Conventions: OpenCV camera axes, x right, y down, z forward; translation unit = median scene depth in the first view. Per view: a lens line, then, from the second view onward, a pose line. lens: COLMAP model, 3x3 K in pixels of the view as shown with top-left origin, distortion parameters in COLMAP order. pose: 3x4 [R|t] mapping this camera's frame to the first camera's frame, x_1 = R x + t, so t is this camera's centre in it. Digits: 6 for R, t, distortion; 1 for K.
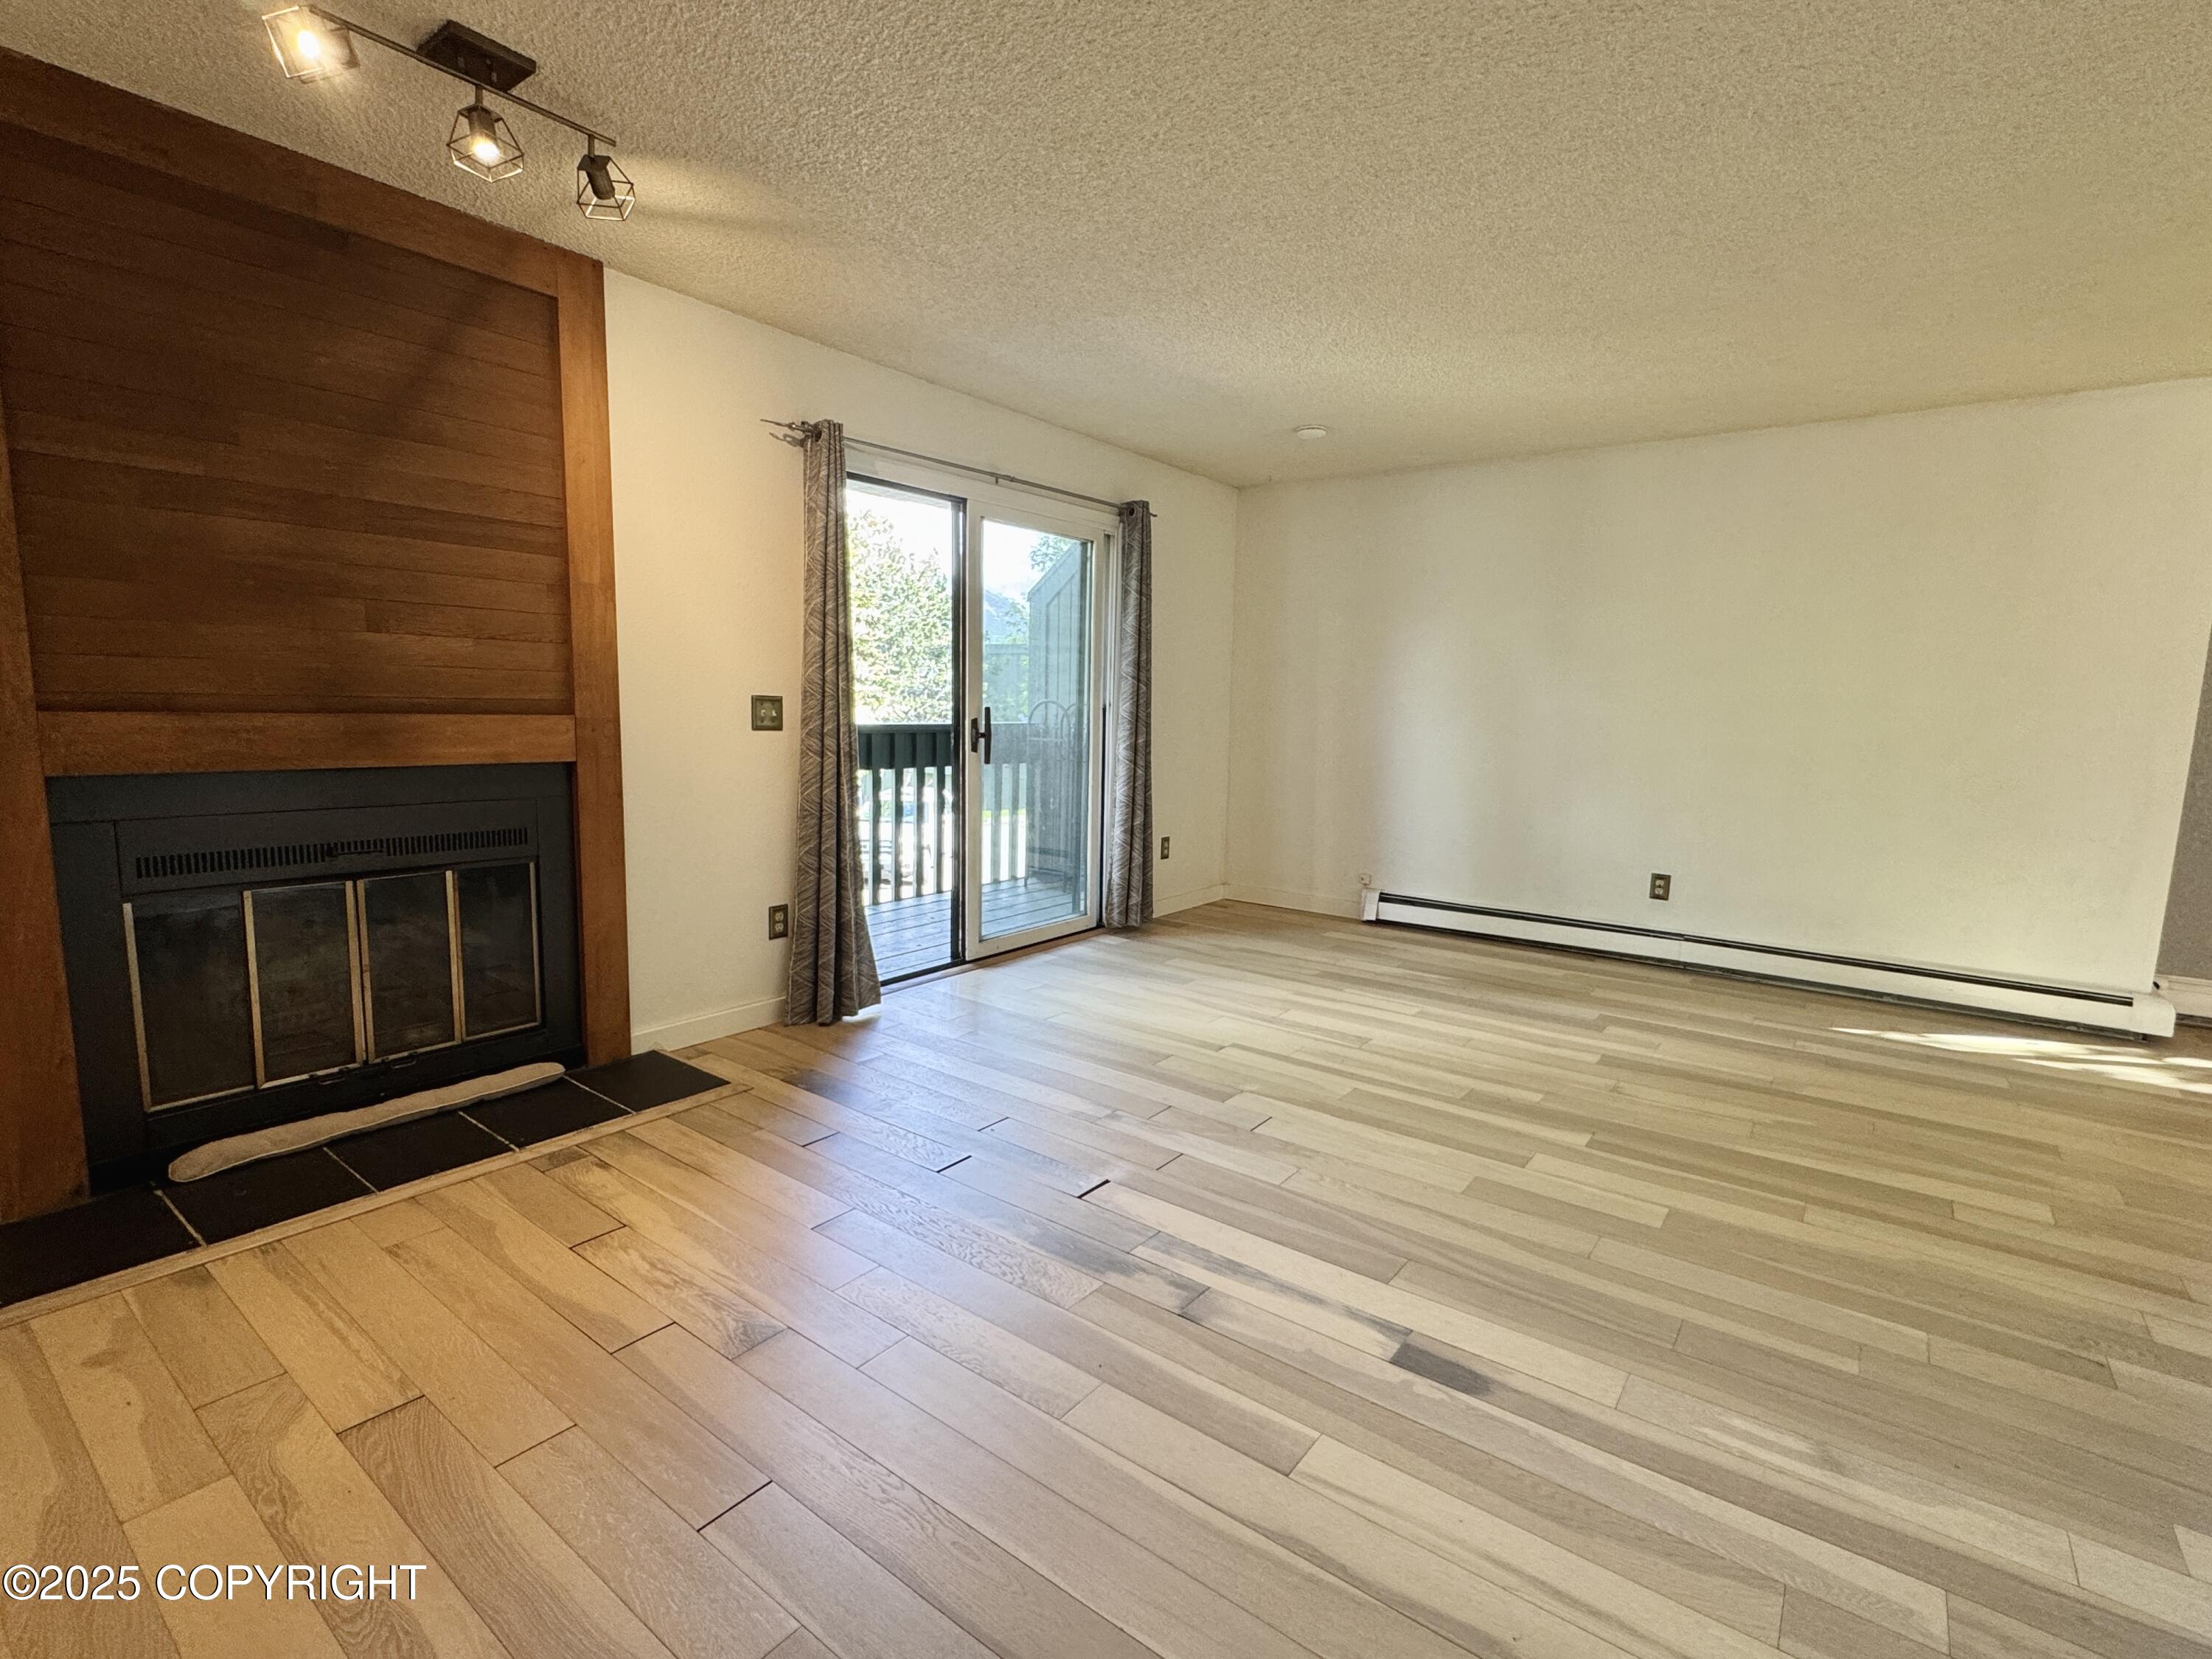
lens RADIAL K [[1032.0, 0, 1109.4], [0, 1032.0, 829.8], [0, 0, 1]] dist [-0.000546, -0.000022]
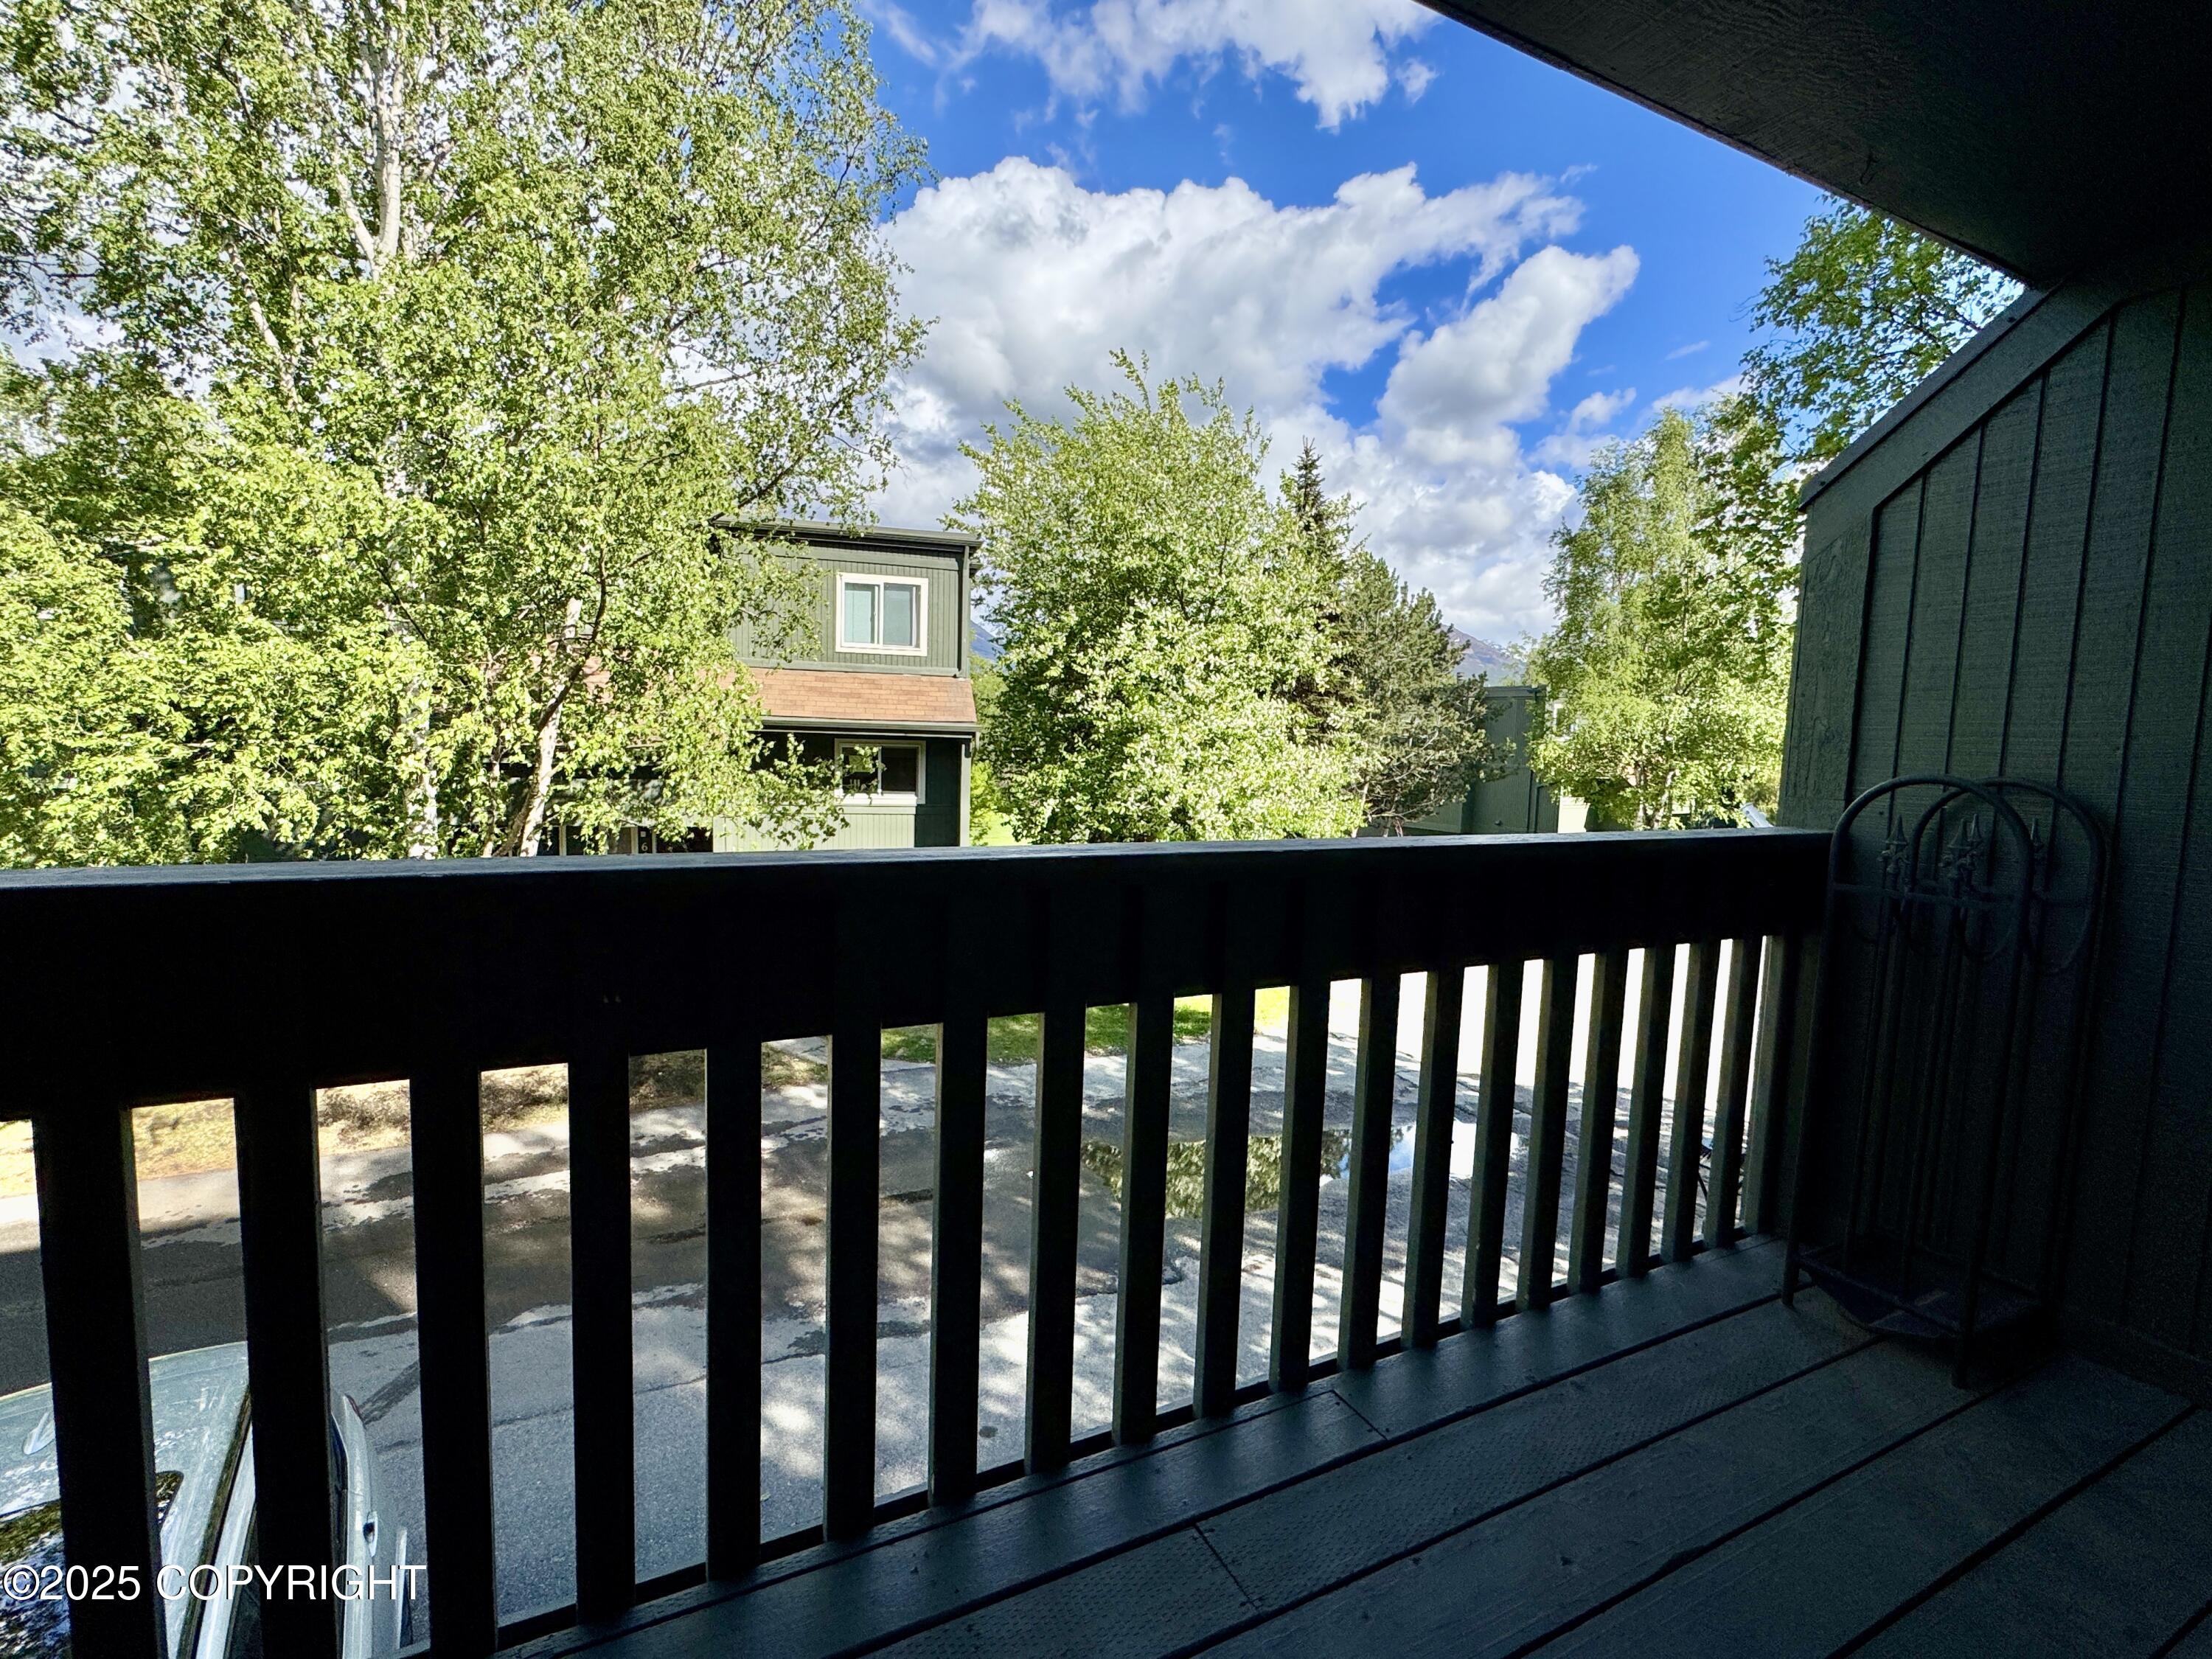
lens RADIAL K [[970.1, 0, 1103.7], [0, 970.1, 830.1], [0, 0, 1]] dist [-0.000108, -0.000002]
pose [[0.892664, 0.047744, -0.448187, -0.136776], [-0.064750, 0.997644, -0.022689, -0.072503], [0.446047, 0.049274, 0.893652, 0.512516]]
